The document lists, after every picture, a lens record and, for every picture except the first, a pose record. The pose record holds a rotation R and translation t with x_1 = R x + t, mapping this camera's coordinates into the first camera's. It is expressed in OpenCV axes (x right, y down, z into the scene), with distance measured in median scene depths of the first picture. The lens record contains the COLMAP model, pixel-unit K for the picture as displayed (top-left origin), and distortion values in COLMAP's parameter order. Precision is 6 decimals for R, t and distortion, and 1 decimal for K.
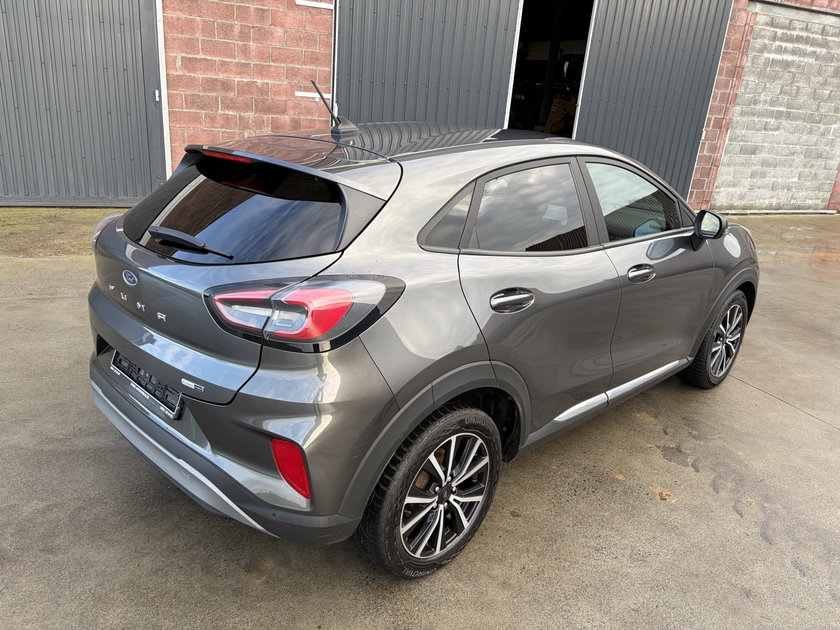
lens RADIAL K [[634.3, 0, 419.6], [0, 634.3, 320.3], [0, 0, 1]] dist [0.054886, -0.058808]
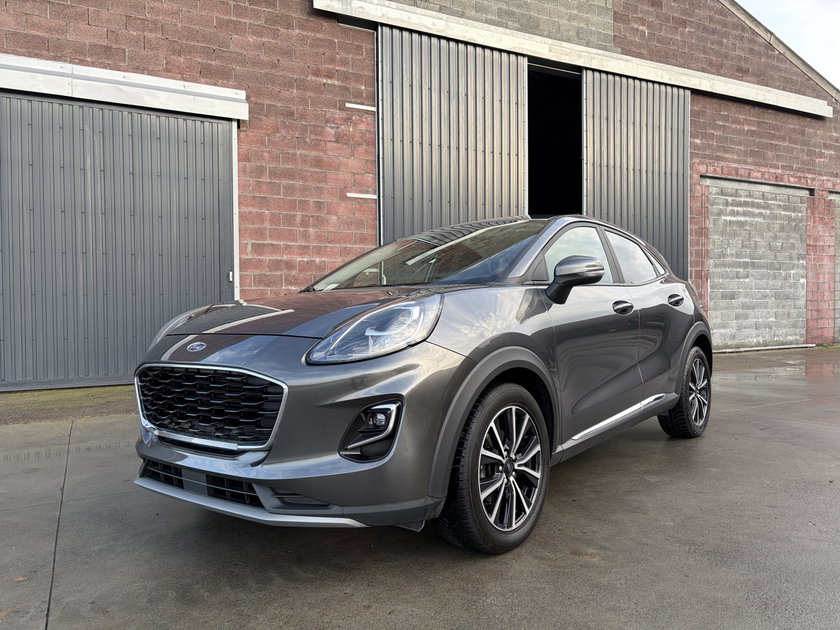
lens RADIAL K [[634.3, 0, 420.2], [0, 634.3, 312.8], [0, 0, 1]] dist [0.054886, -0.058808]
pose [[0.992458, -0.087653, 0.085692, -0.324459], [0.110838, 0.940257, -0.321918, 0.170161], [-0.052356, 0.328988, 0.942882, -0.051608]]
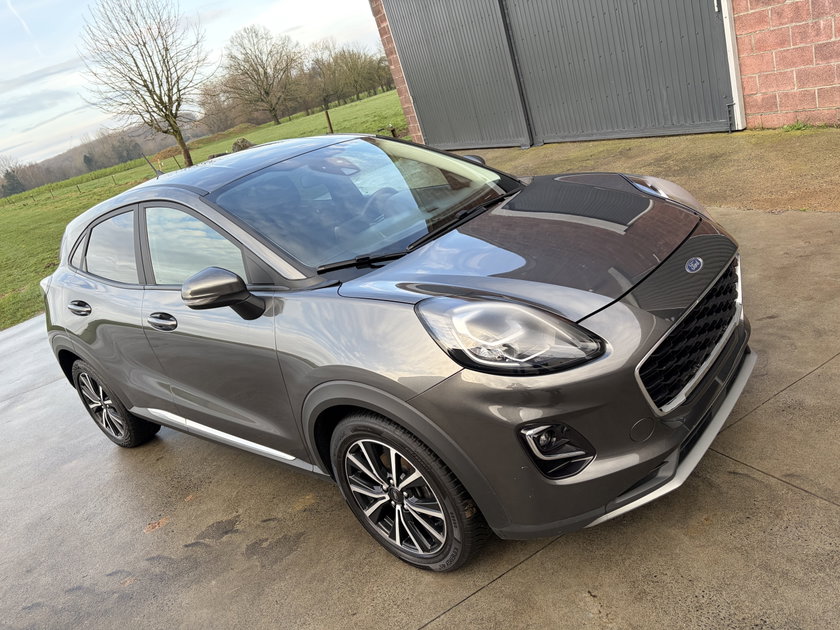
lens RADIAL K [[635.0, 0, 419.2], [0, 635.0, 323.6], [0, 0, 1]] dist [0.011253, -0.007496]
pose [[0.062719, 0.277066, -0.958802, 0.934285], [-0.053237, 0.960254, 0.274003, -0.256806], [0.996610, 0.033859, 0.074977, 0.940388]]
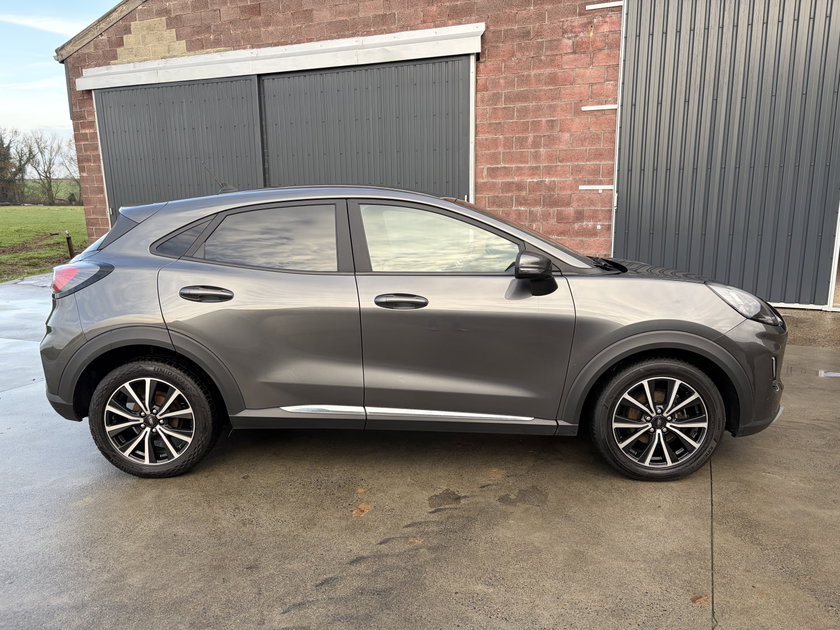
lens RADIAL K [[634.3, 0, 417.6], [0, 634.3, 317.4], [0, 0, 1]] dist [0.054886, -0.058808]
pose [[0.678563, 0.059668, -0.732115, 0.818665], [-0.188518, 0.977458, -0.095064, 0.034830], [0.709939, 0.202524, 0.674515, 0.215561]]
